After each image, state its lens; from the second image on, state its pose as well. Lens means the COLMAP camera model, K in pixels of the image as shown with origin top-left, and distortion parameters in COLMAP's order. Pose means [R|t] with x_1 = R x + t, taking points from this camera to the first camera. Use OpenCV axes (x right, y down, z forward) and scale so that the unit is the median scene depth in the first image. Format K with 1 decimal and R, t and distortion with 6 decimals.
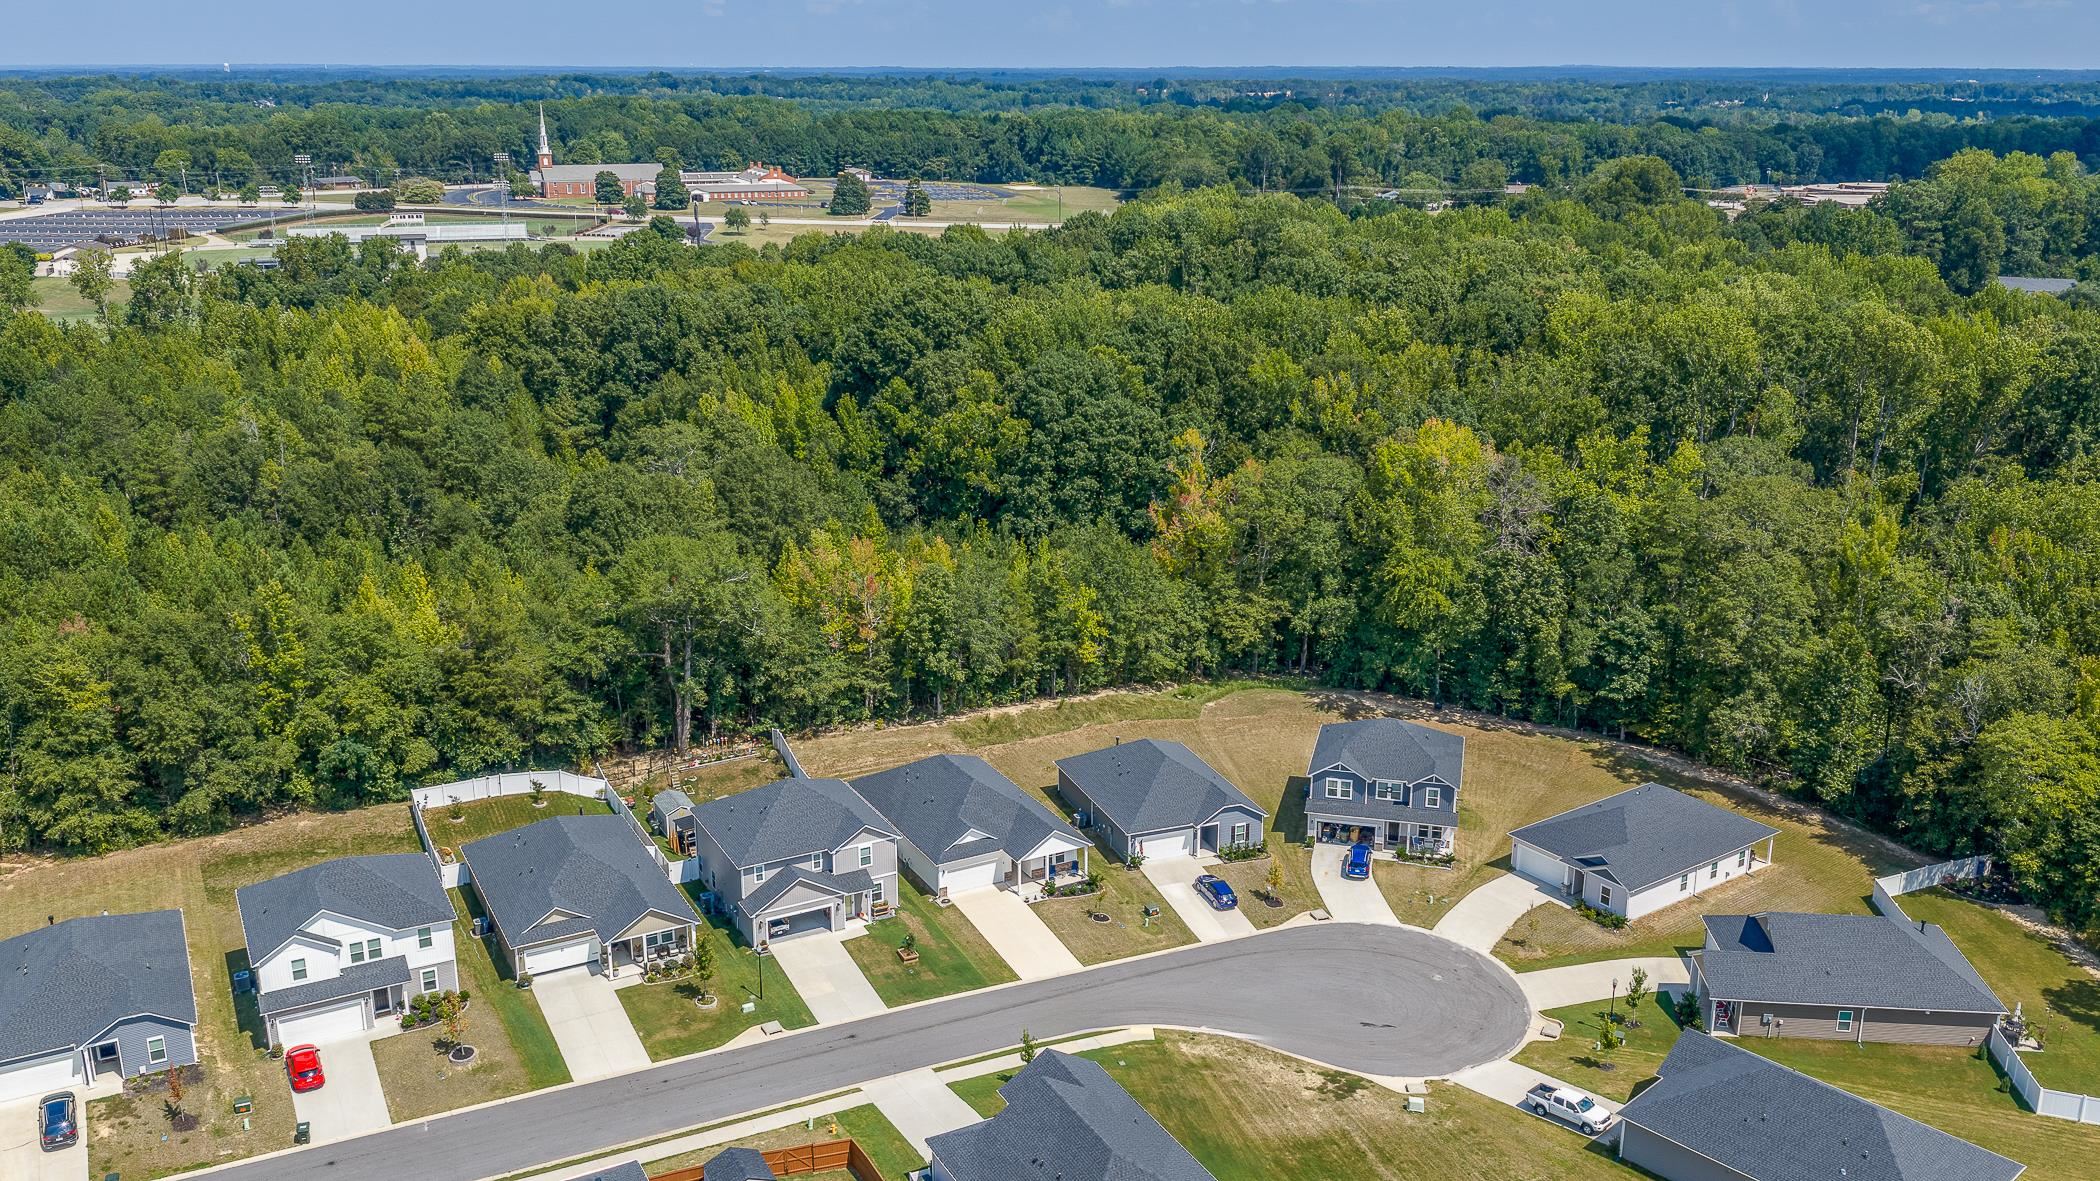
lens RADIAL K [[1726.5, 0, 1050.0], [0, 1726.5, 590.5], [0, 0, 1]] dist [0.001519, -0.000196]
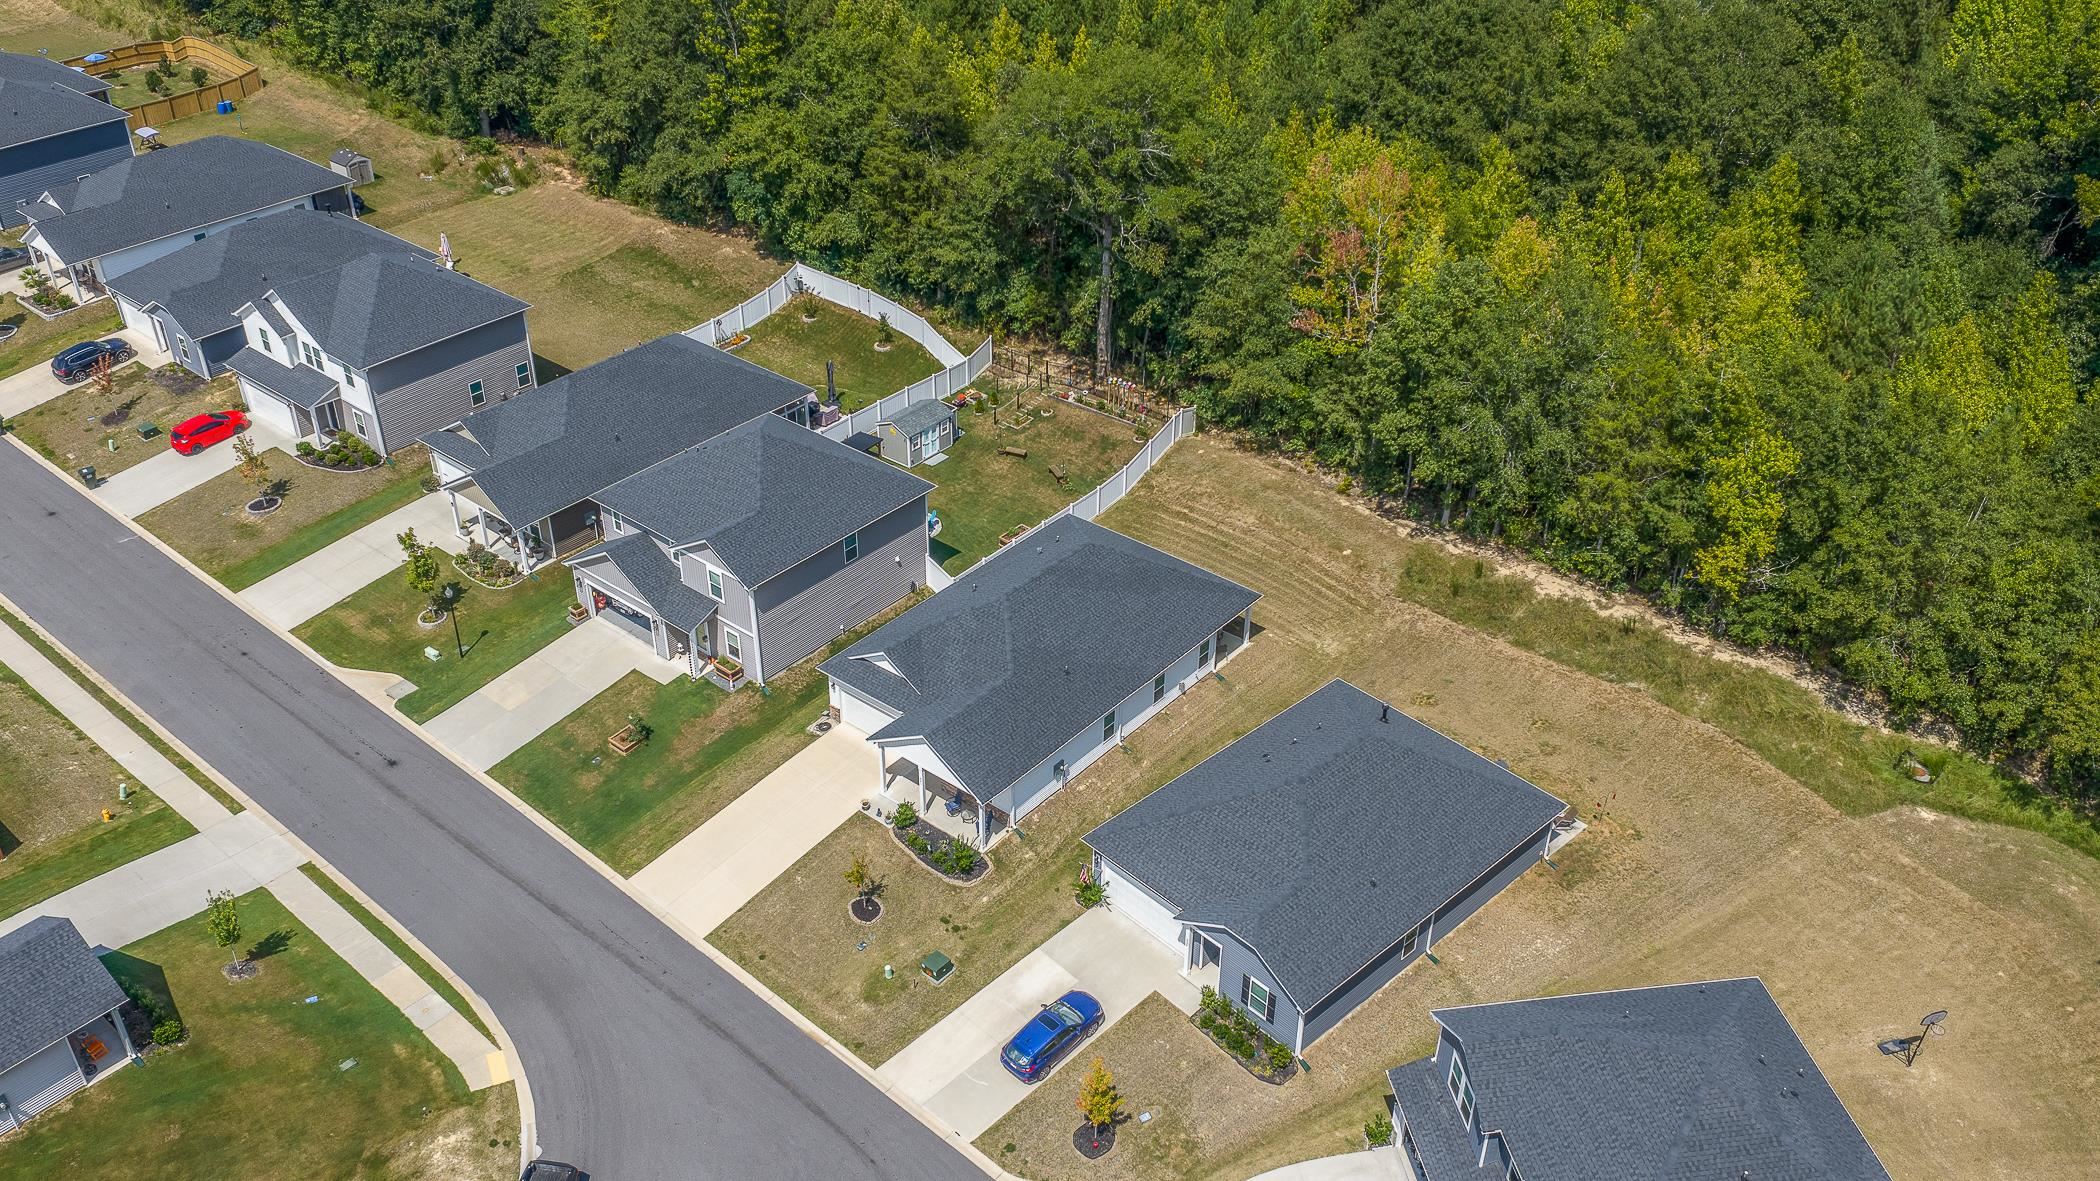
lens RADIAL K [[1726.5, 0, 1050.0], [0, 1726.5, 590.5], [0, 0, 1]] dist [0.001519, -0.000196]
pose [[0.386723, 0.508304, -0.769463, 0.437194], [-0.274114, 0.860028, 0.430364, -0.153607], [0.880515, 0.044489, 0.471926, 0.821040]]
